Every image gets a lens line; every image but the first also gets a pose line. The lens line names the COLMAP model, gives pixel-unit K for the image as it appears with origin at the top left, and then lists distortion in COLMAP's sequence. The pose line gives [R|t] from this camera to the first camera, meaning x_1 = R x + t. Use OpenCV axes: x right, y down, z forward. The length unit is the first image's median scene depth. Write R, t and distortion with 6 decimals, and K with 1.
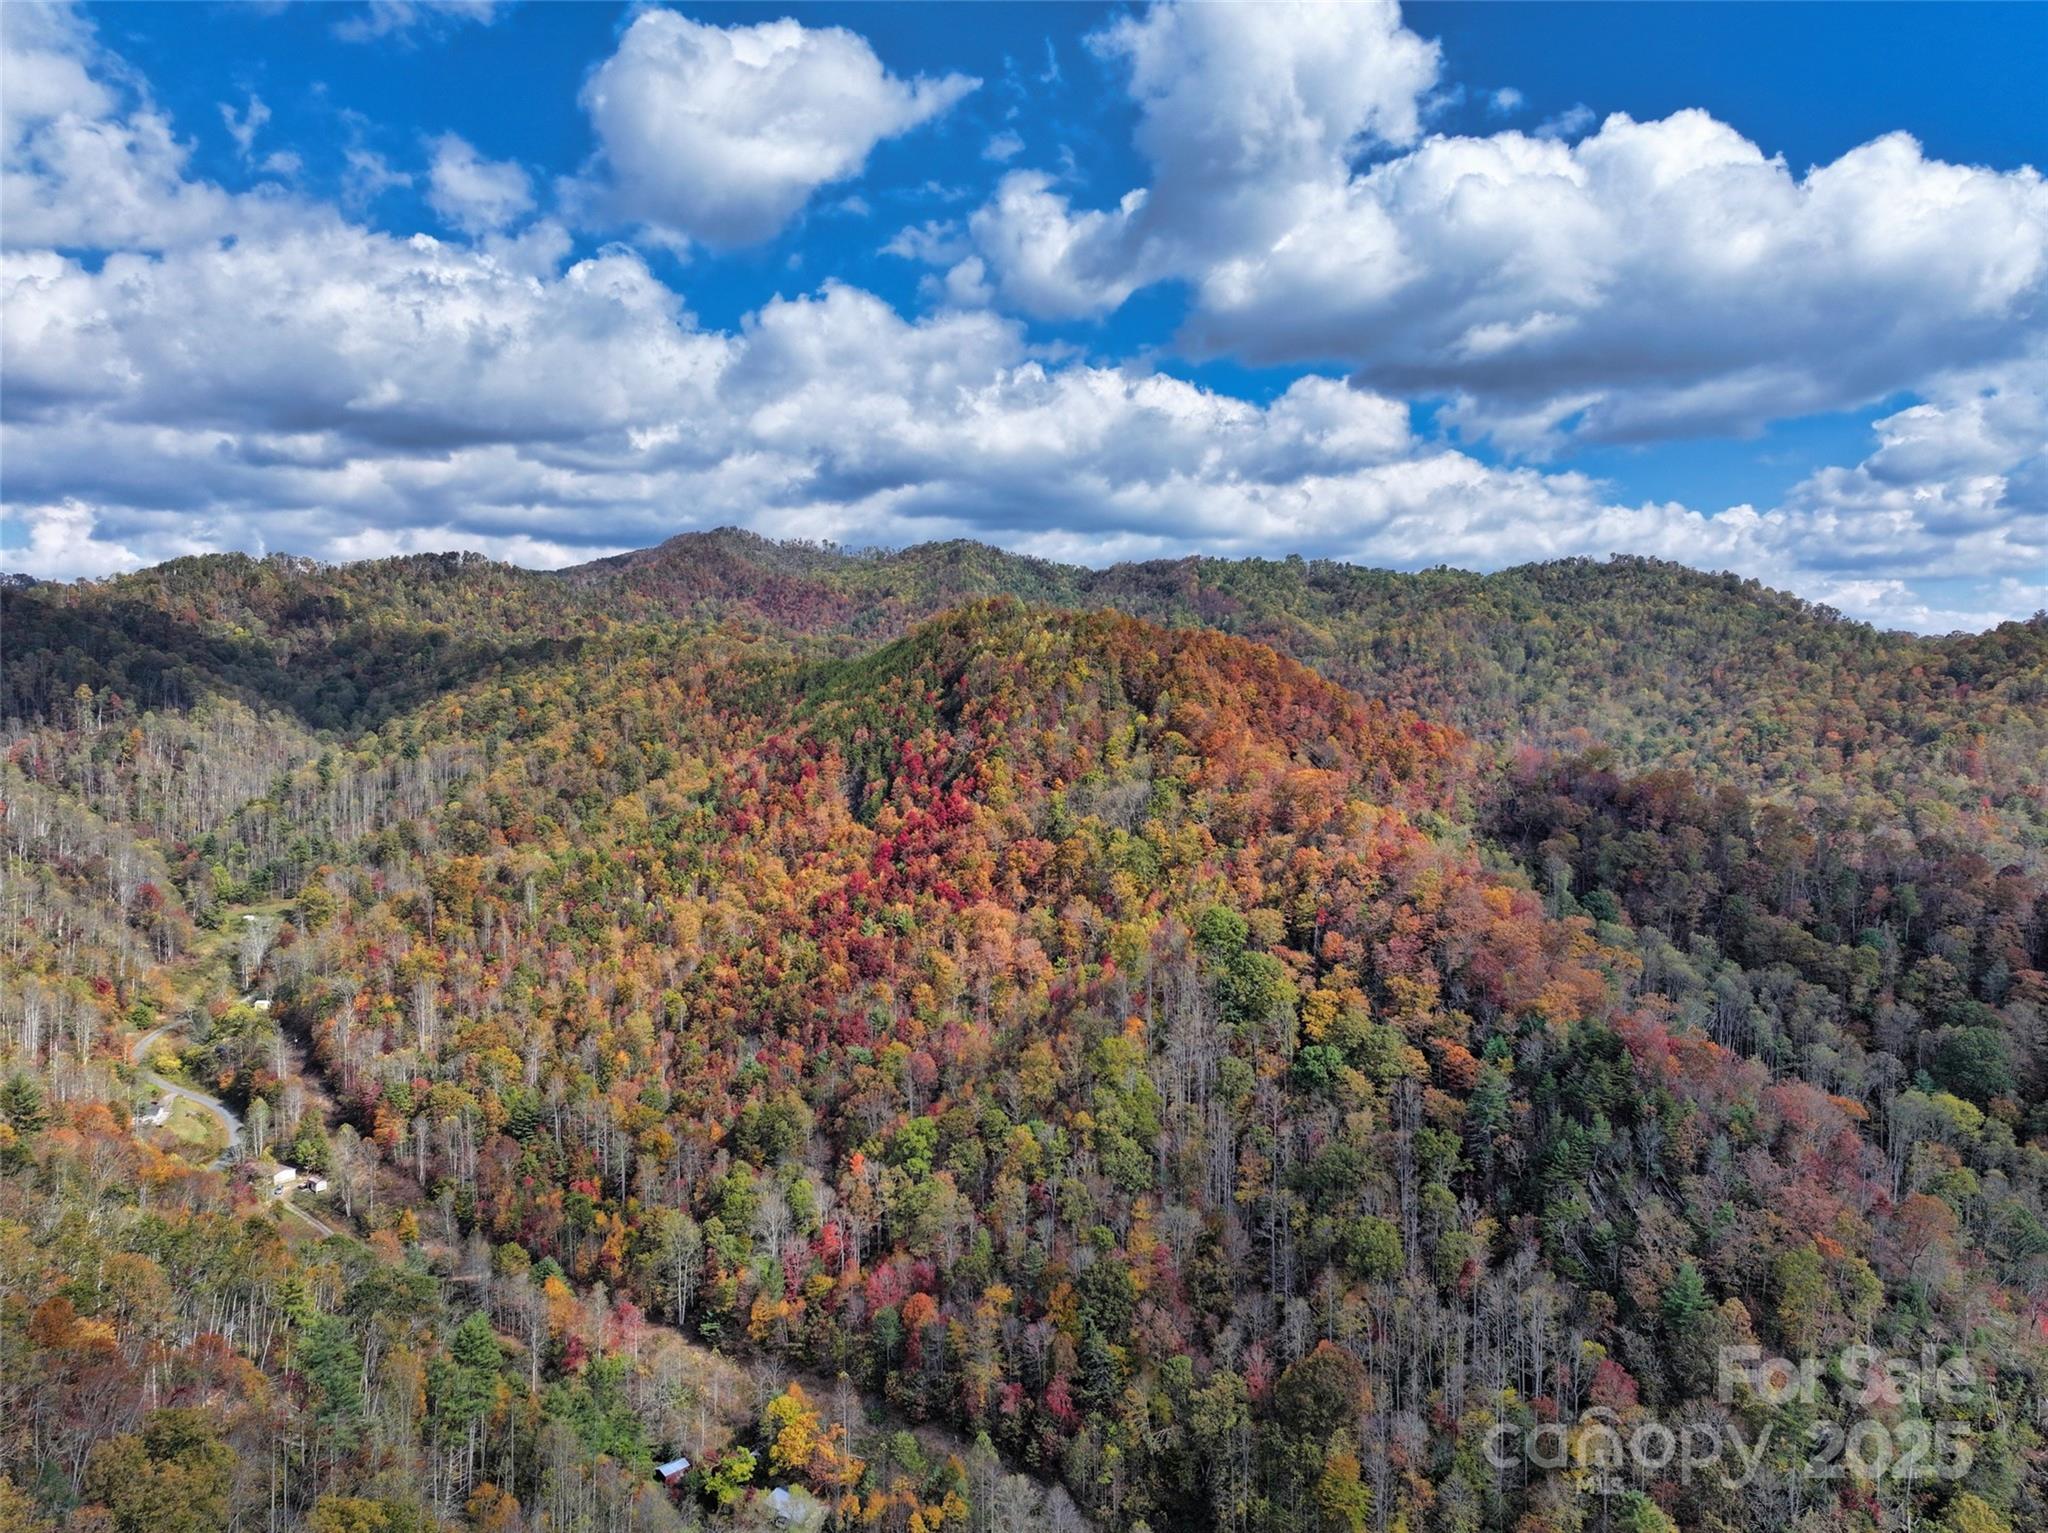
lens RADIAL K [[1417.7, 0, 1027.8], [0, 1417.7, 769.2], [0, 0, 1]] dist [-0.011766, -0.006037]
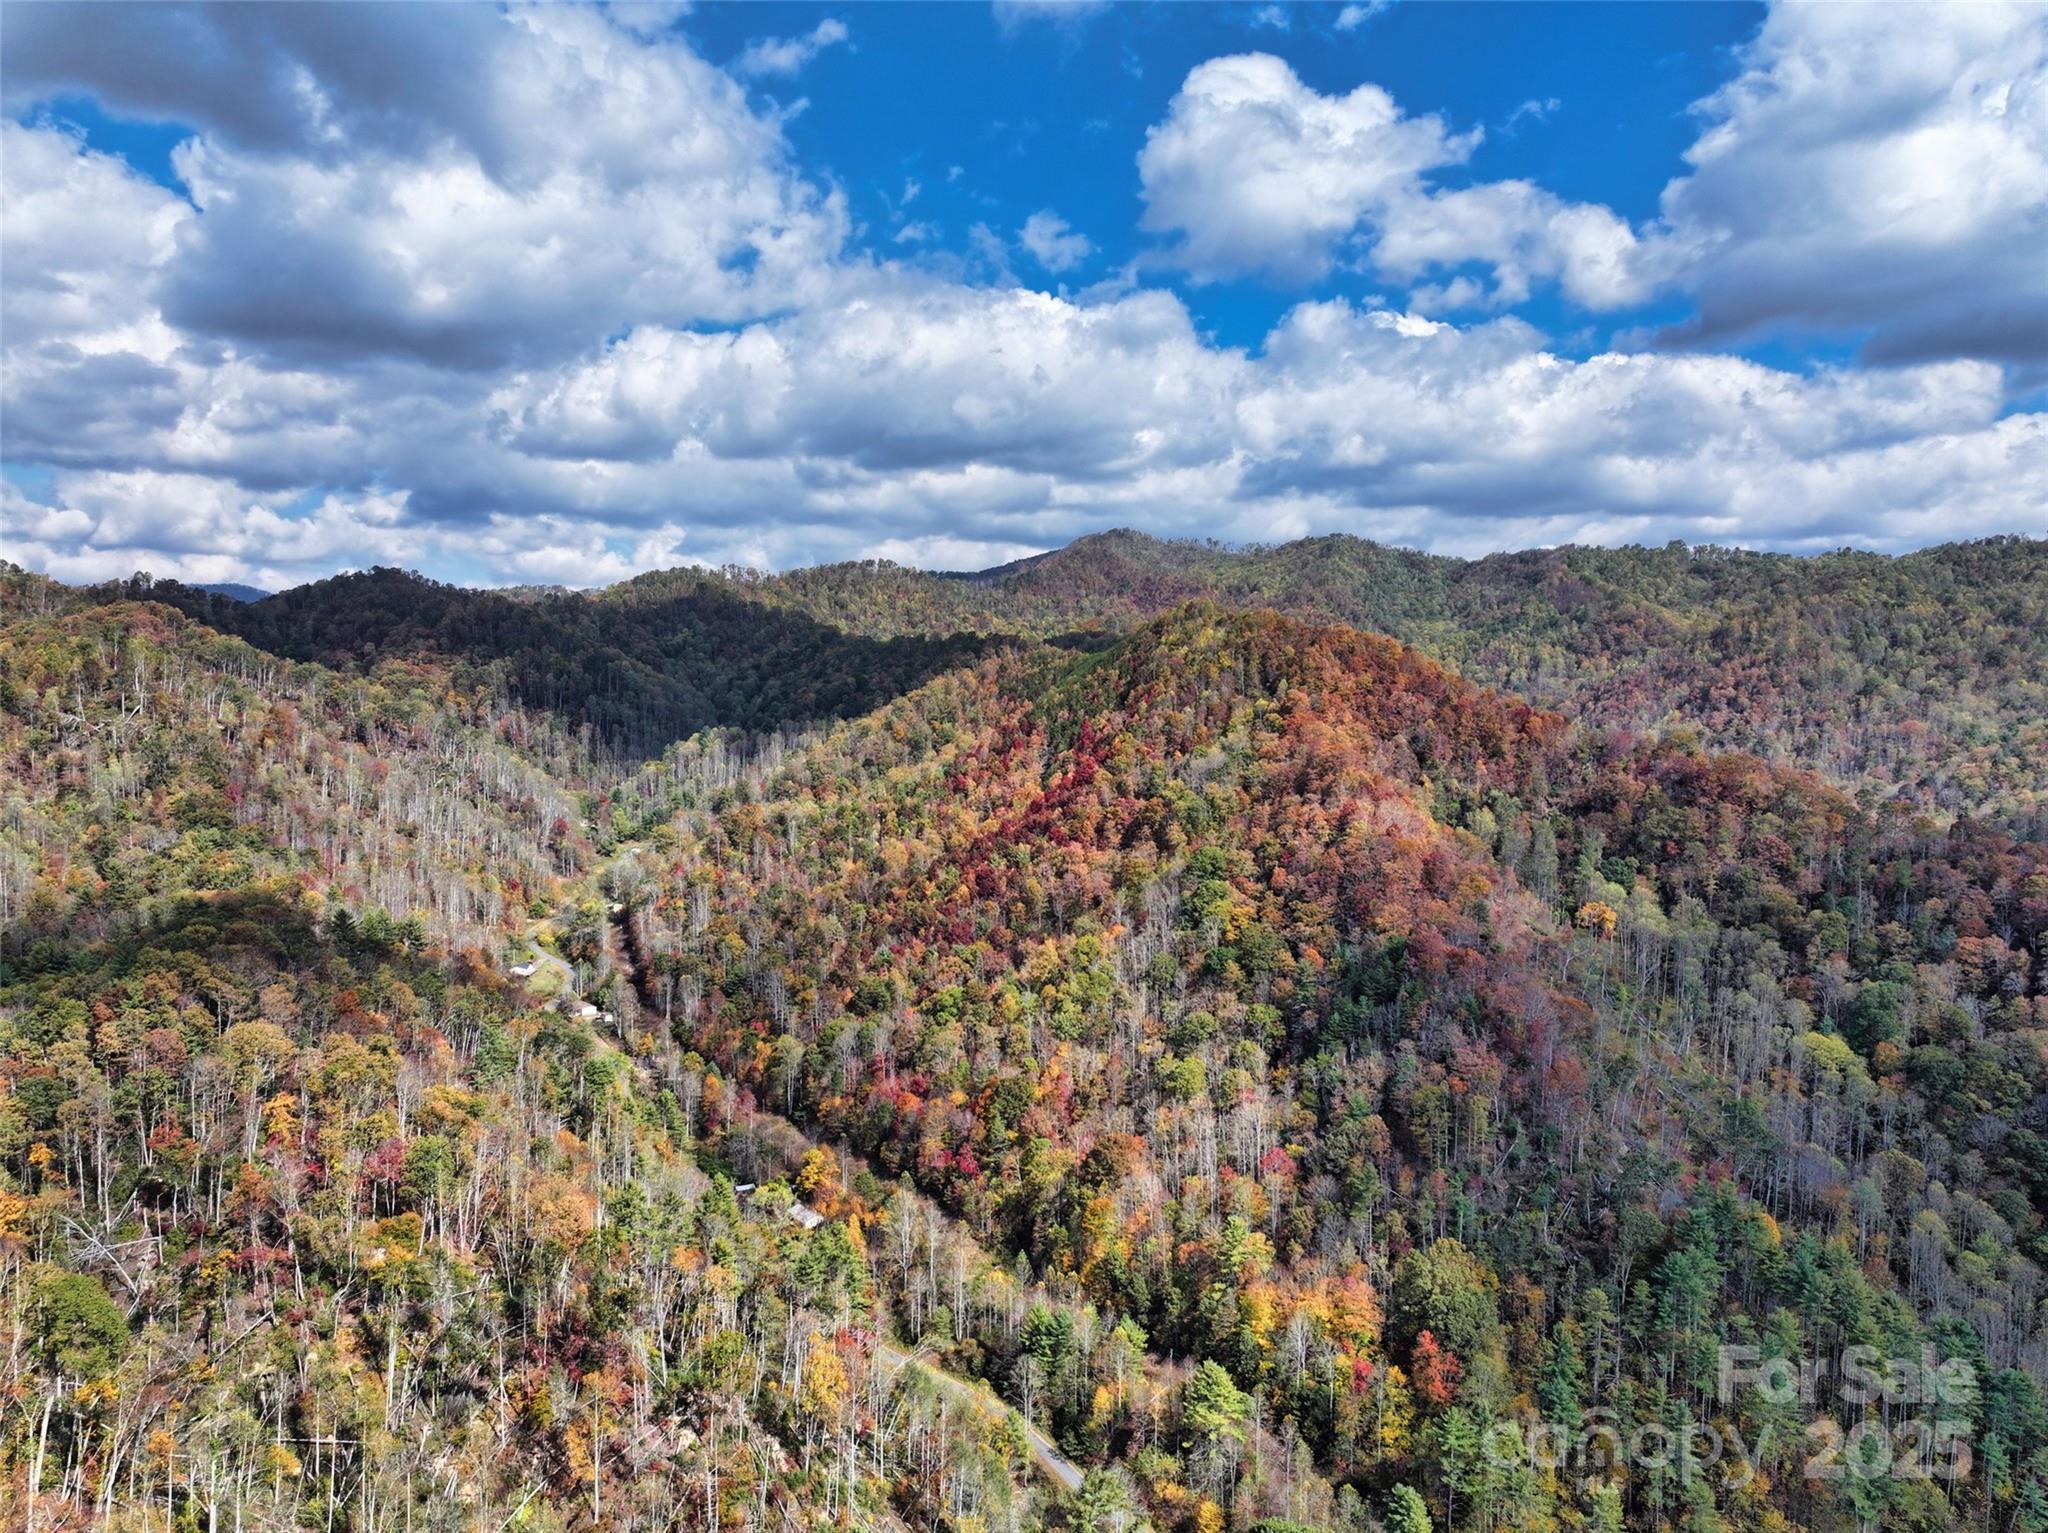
lens RADIAL K [[1417.7, 0, 1020.2], [0, 1417.7, 758.6], [0, 0, 1]] dist [-0.011766, -0.006037]
pose [[0.948975, 0.018977, -0.314780, 0.250971], [-0.019462, 0.999809, 0.001602, 0.012529], [0.314750, 0.004606, 0.949163, -0.177909]]
